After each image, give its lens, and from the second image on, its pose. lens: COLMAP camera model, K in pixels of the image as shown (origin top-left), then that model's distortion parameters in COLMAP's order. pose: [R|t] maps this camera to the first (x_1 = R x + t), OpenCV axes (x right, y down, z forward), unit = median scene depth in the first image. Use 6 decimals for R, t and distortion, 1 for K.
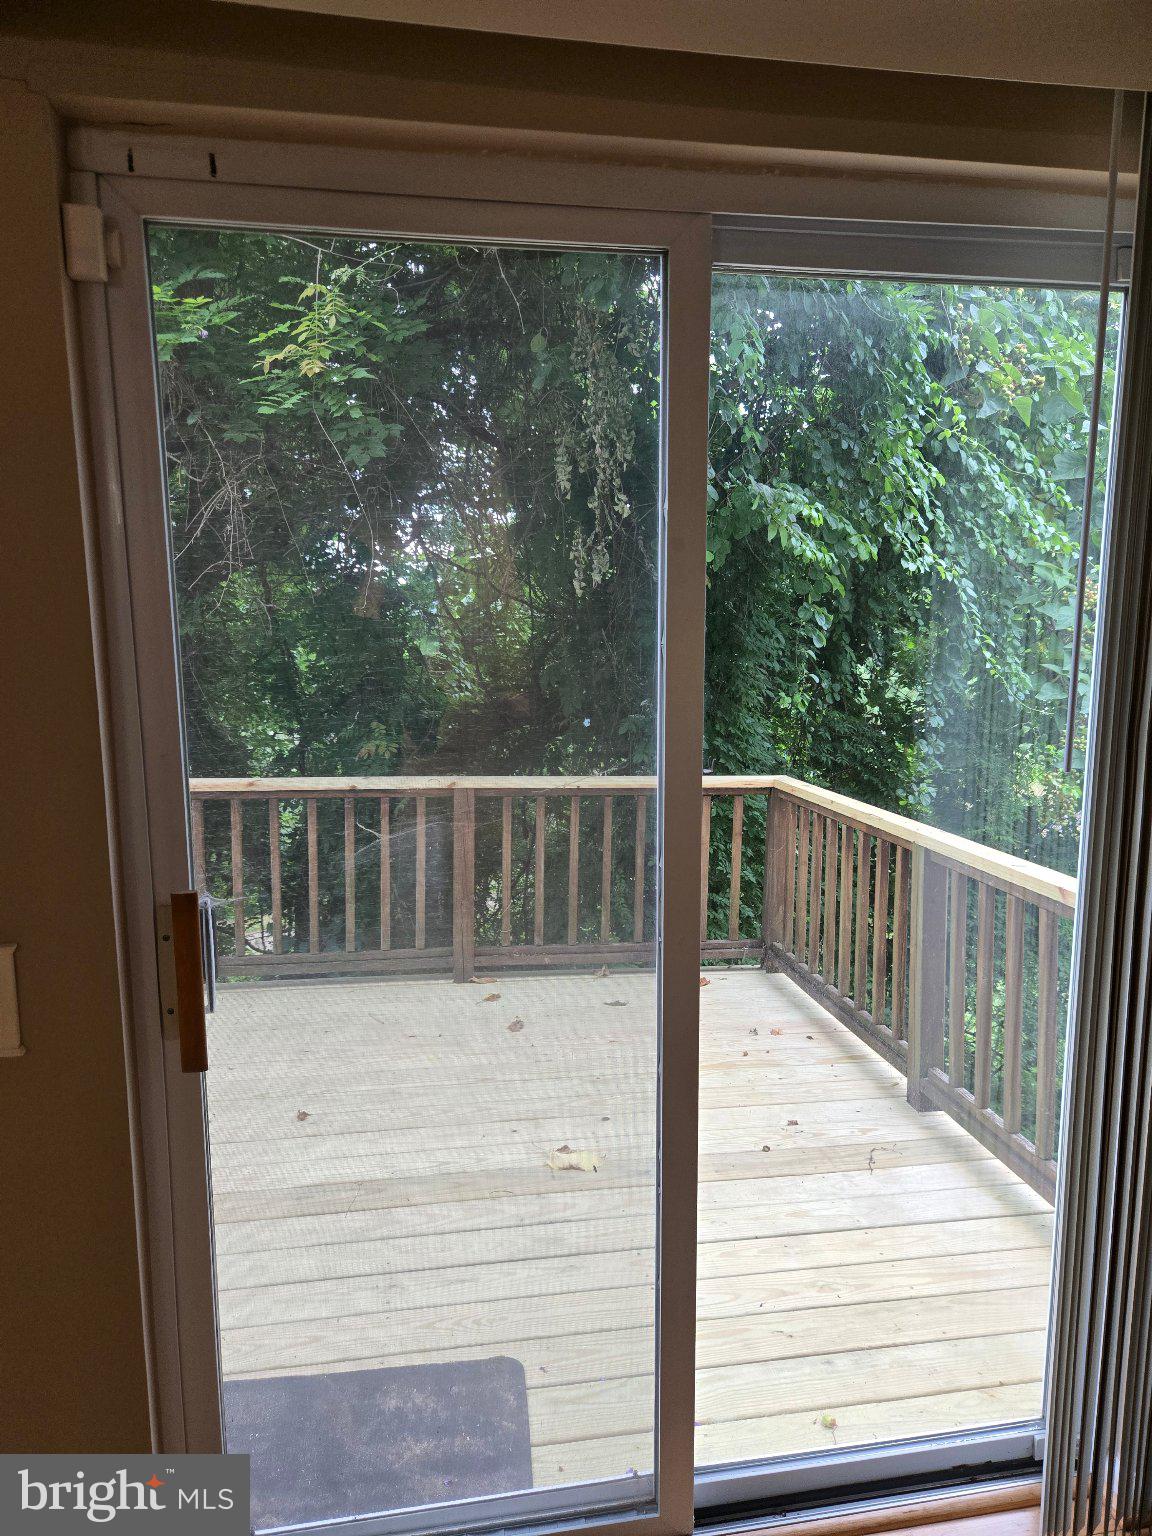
lens RADIAL K [[1041.8, 0, 585.3], [0, 1041.8, 761.0], [0, 0, 1]] dist [0.040538, -0.029240]
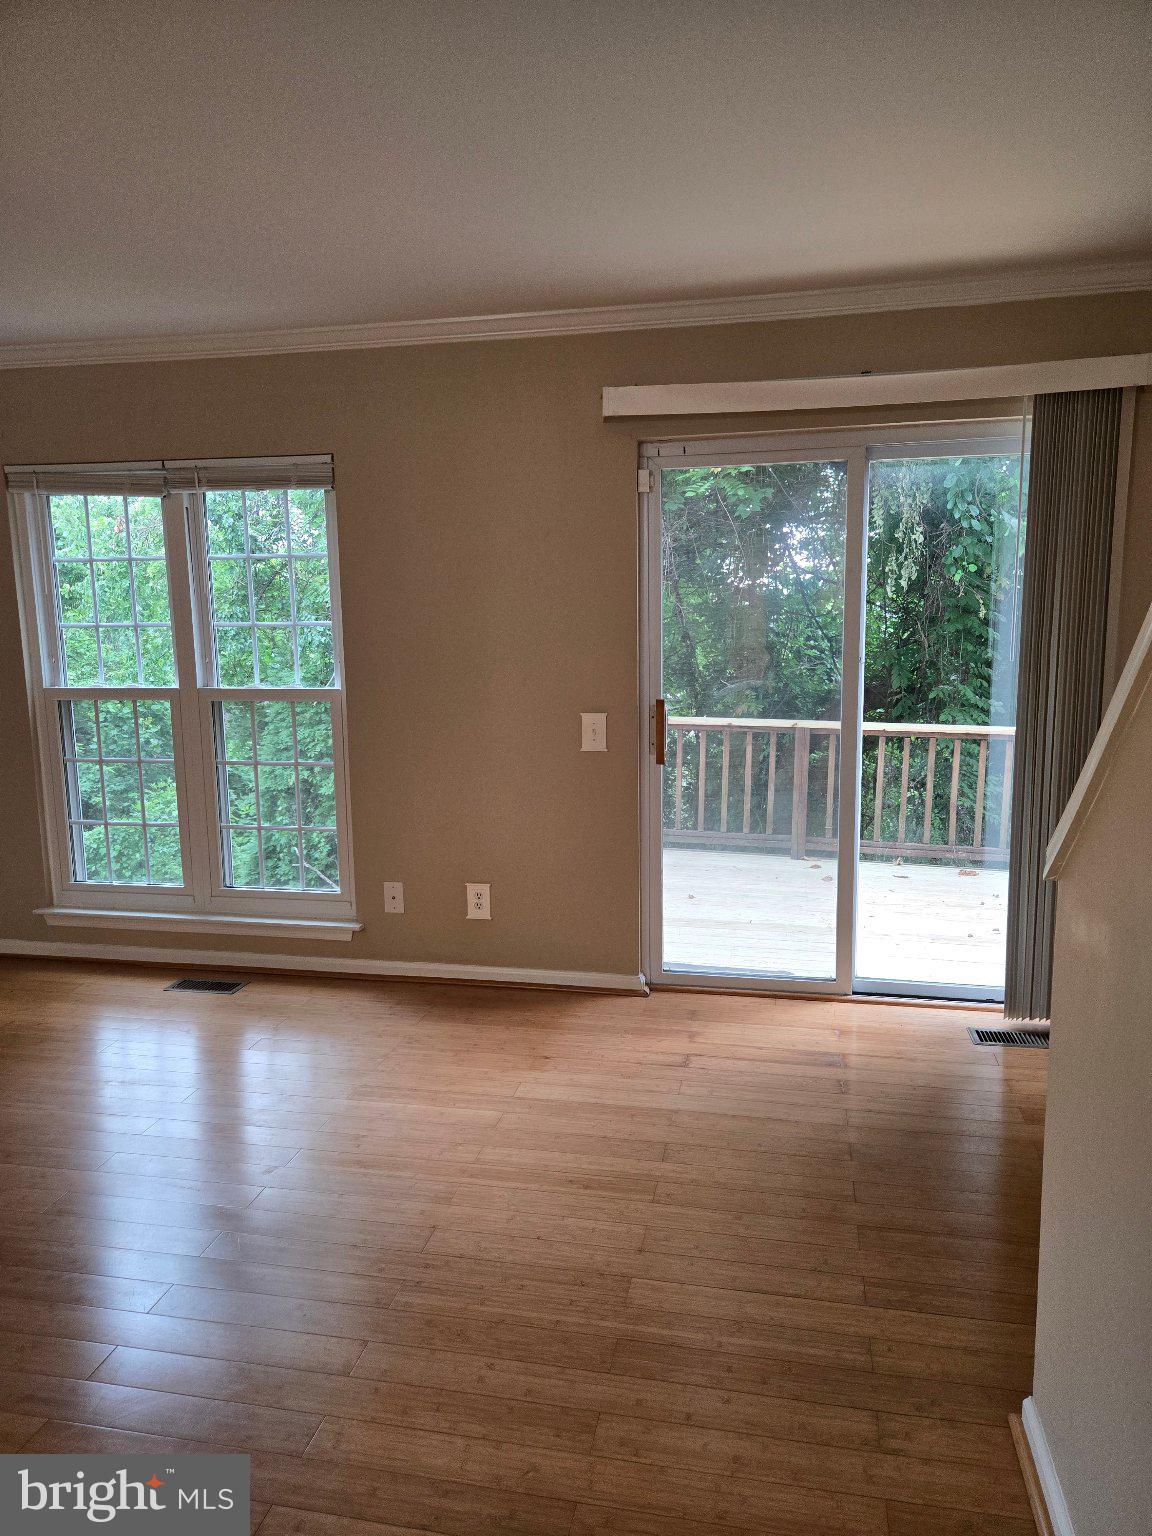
lens RADIAL K [[1041.8, 0, 584.2], [0, 1041.8, 775.5], [0, 0, 1]] dist [0.040538, -0.029240]
pose [[0.931485, 0.043976, -0.361112, 0.143409], [-0.042935, 0.999018, 0.010910, 0.097694], [0.361238, 0.005342, 0.932459, -0.539642]]
